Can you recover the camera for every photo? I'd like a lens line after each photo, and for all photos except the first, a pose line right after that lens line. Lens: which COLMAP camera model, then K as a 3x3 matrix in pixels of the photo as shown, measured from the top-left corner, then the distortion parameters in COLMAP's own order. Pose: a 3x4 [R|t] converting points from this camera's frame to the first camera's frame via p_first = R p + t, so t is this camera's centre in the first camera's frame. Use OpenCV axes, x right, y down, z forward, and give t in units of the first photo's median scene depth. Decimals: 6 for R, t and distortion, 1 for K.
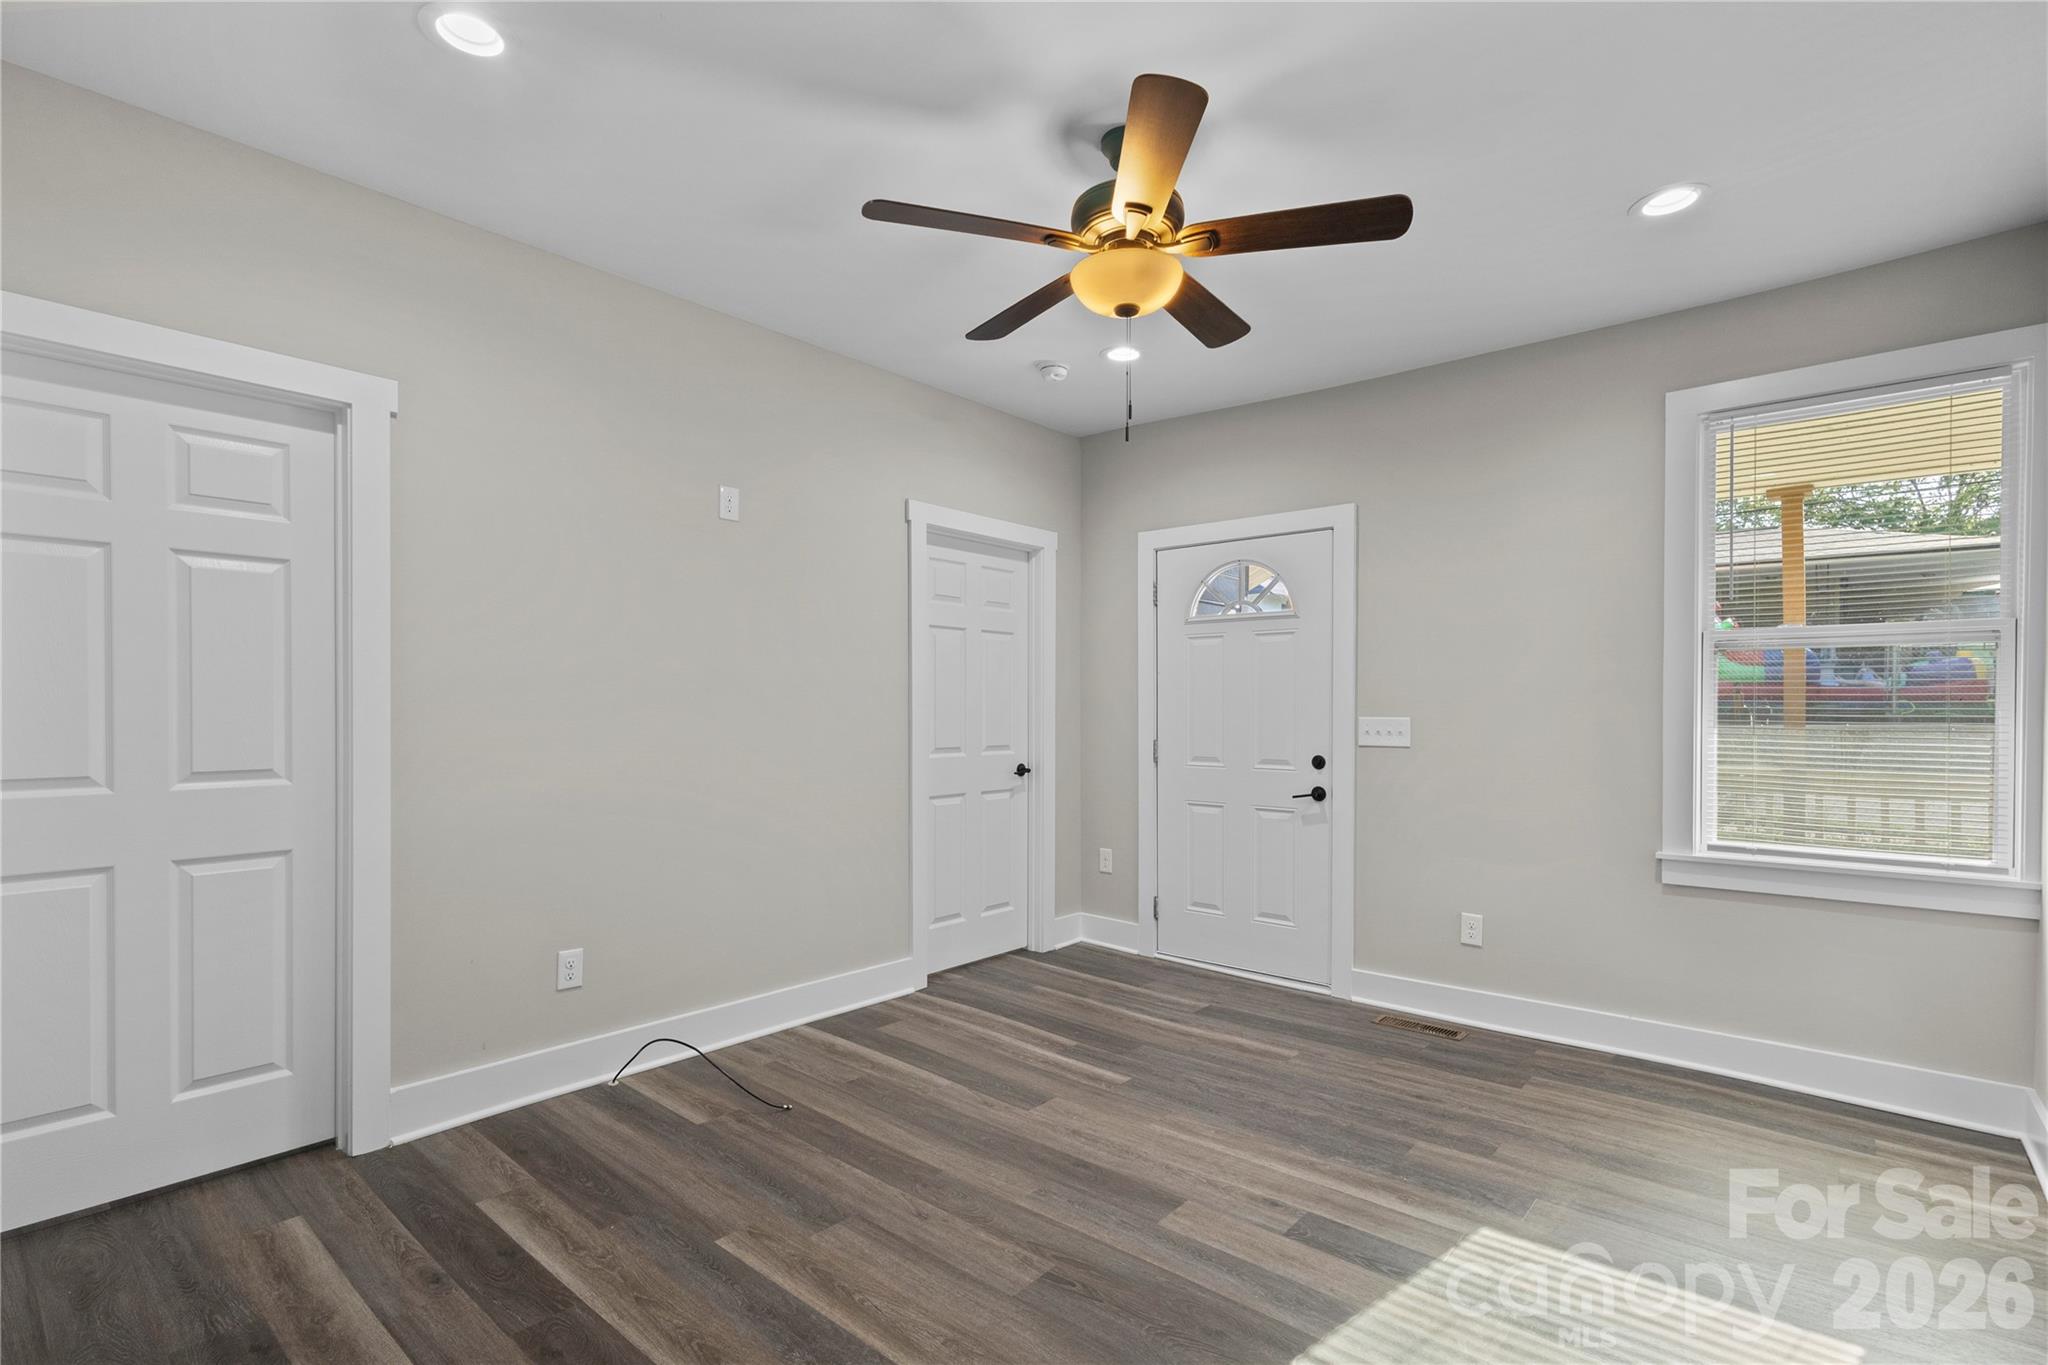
lens RADIAL K [[931.8, 0, 1024.4], [0, 931.8, 719.4], [0, 0, 1]] dist [0.004662, 0.001876]
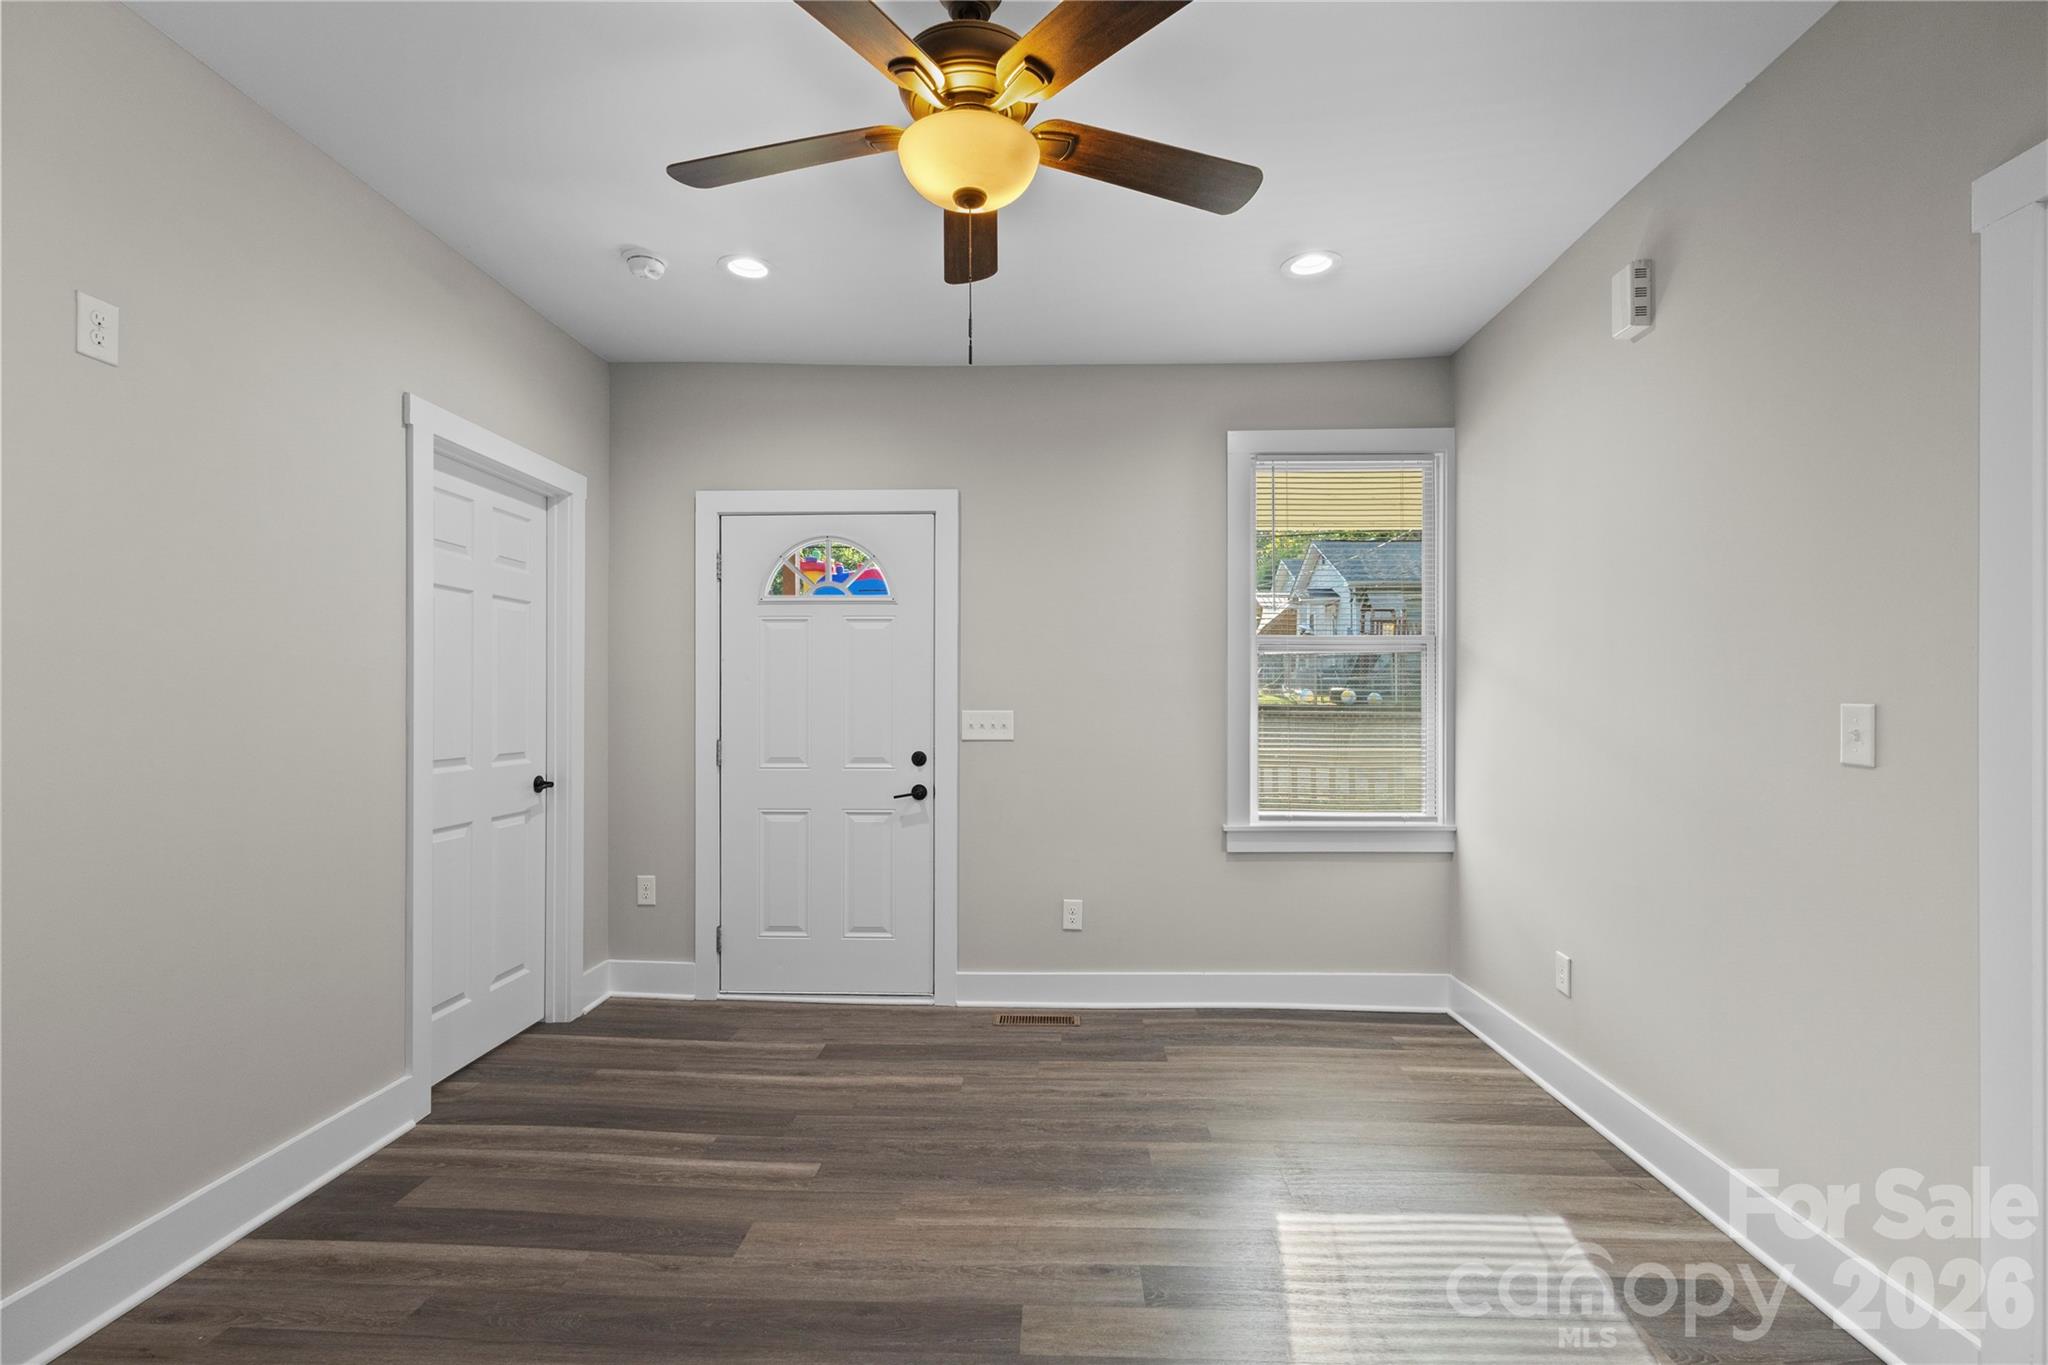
lens RADIAL K [[931.8, 0, 1023.4], [0, 931.8, 695.0], [0, 0, 1]] dist [0.004662, 0.001876]
pose [[0.791573, 0.001831, 0.611072, -0.217431], [0.009013, 0.999852, -0.014671, -0.004461], [-0.611008, 0.017121, 0.791439, 0.230400]]
